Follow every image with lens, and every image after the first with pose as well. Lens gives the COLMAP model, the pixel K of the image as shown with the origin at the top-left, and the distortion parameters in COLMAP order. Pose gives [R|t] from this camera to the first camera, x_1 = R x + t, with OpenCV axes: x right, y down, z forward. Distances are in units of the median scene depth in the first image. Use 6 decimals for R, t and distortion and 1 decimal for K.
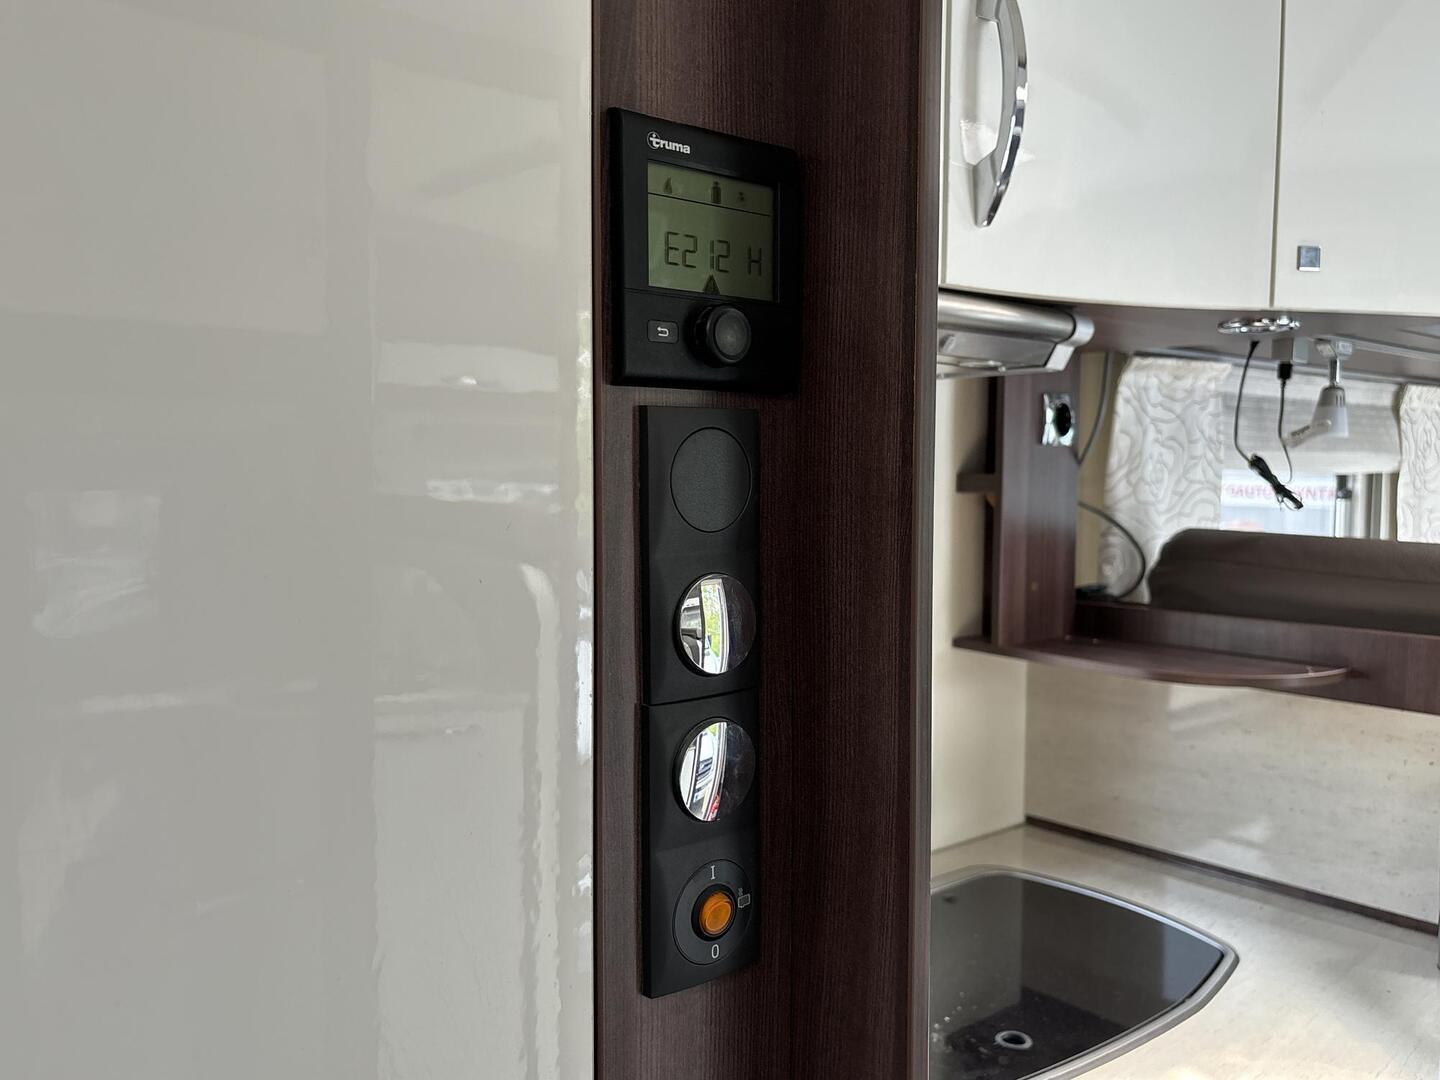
lens RADIAL K [[1161.2, 0, 720.0], [0, 1161.2, 540.0], [0, 0, 1]] dist [0.005917, -0.000639]
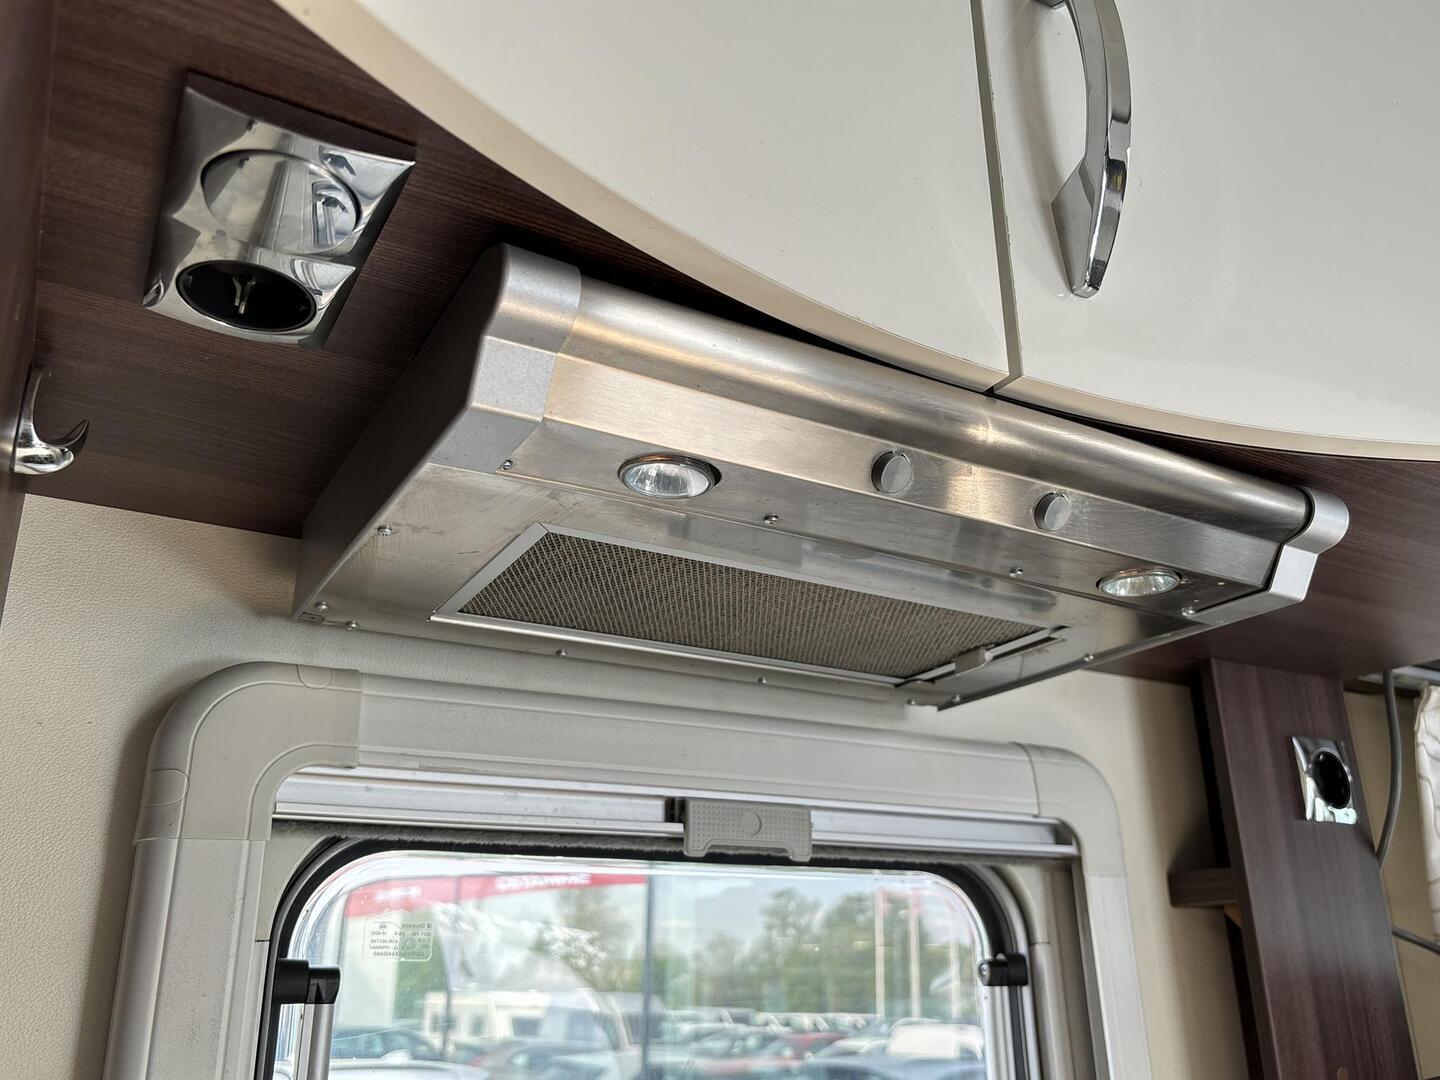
lens RADIAL K [[1184.4, 0, 720.0], [0, 1184.4, 540.0], [0, 0, 1]] dist [0.011236, 0.003751]
pose [[0.984078, -0.077311, -0.160042, 0.085666], [0.004195, 0.910294, -0.413941, 0.041636], [0.177688, 0.406679, 0.896125, 0.323326]]
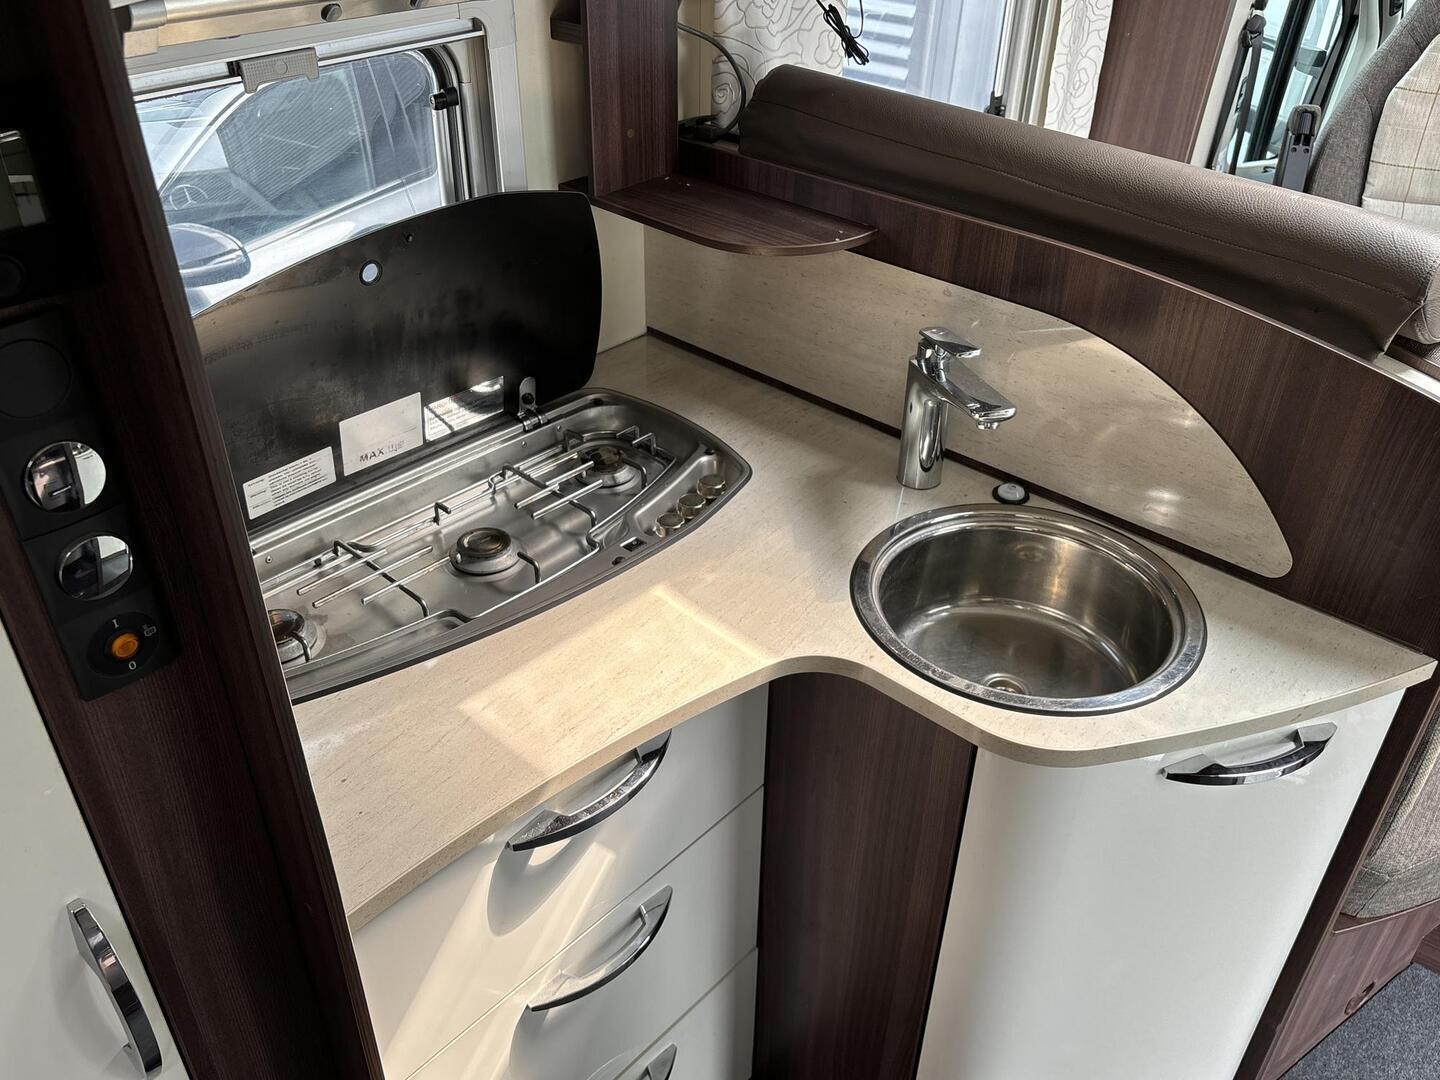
lens RADIAL K [[1184.4, 0, 720.0], [0, 1184.4, 540.0], [0, 0, 1]] dist [0.011236, 0.003751]
pose [[0.989667, -0.069976, 0.125152, 0.187000], [-0.003763, 0.859854, 0.510527, -0.187688], [-0.143337, -0.505722, 0.850705, -0.106230]]
